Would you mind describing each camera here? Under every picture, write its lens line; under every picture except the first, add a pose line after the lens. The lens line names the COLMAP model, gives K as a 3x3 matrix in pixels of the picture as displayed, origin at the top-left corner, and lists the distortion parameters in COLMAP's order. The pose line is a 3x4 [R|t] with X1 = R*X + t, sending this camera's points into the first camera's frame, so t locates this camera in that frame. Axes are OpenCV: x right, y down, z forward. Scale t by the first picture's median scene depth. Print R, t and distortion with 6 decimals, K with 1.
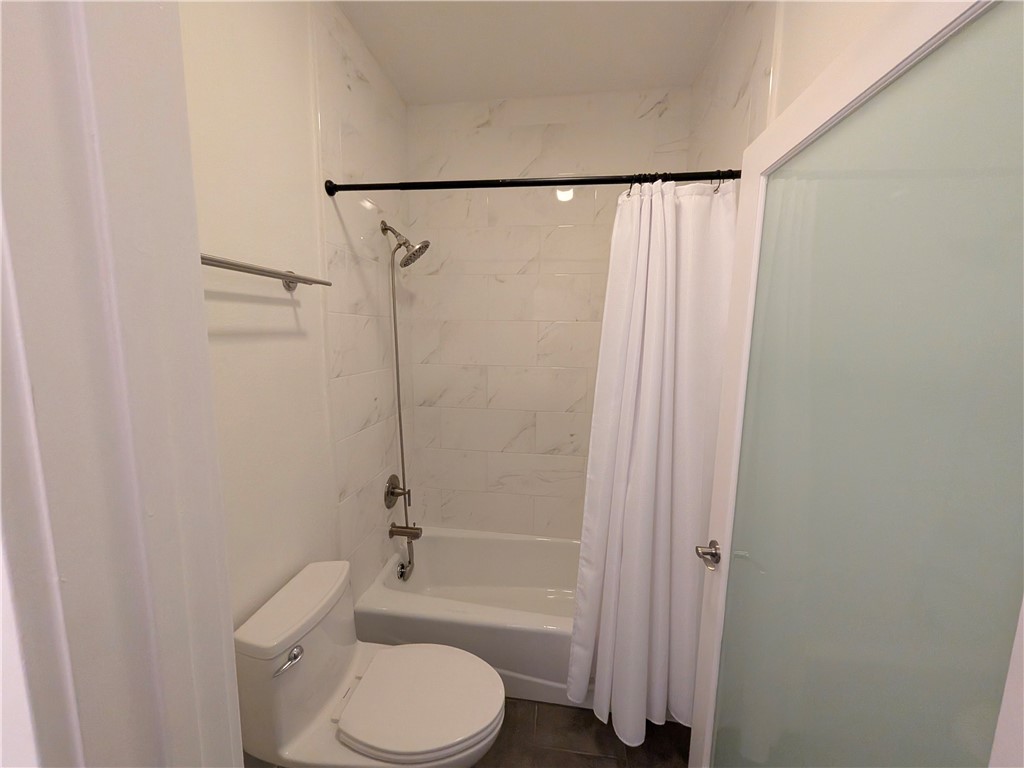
lens RADIAL K [[386.2, 0, 512.4], [0, 386.2, 385.1], [0, 0, 1]] dist [0.004142, -0.000653]
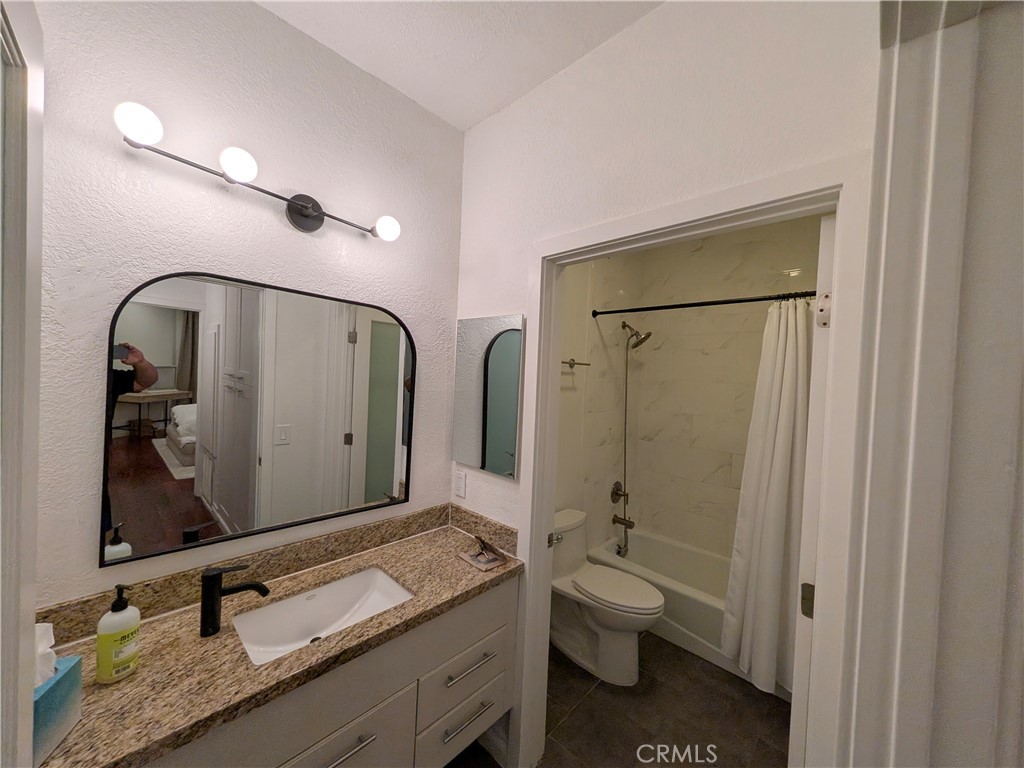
lens RADIAL K [[386.2, 0, 512.7], [0, 386.2, 385.4], [0, 0, 1]] dist [0.004142, -0.000653]
pose [[0.805962, 0.030090, -0.591202, 0.250099], [-0.106314, 0.989826, -0.094556, 0.048291], [0.582342, 0.139062, 0.800962, -0.522667]]
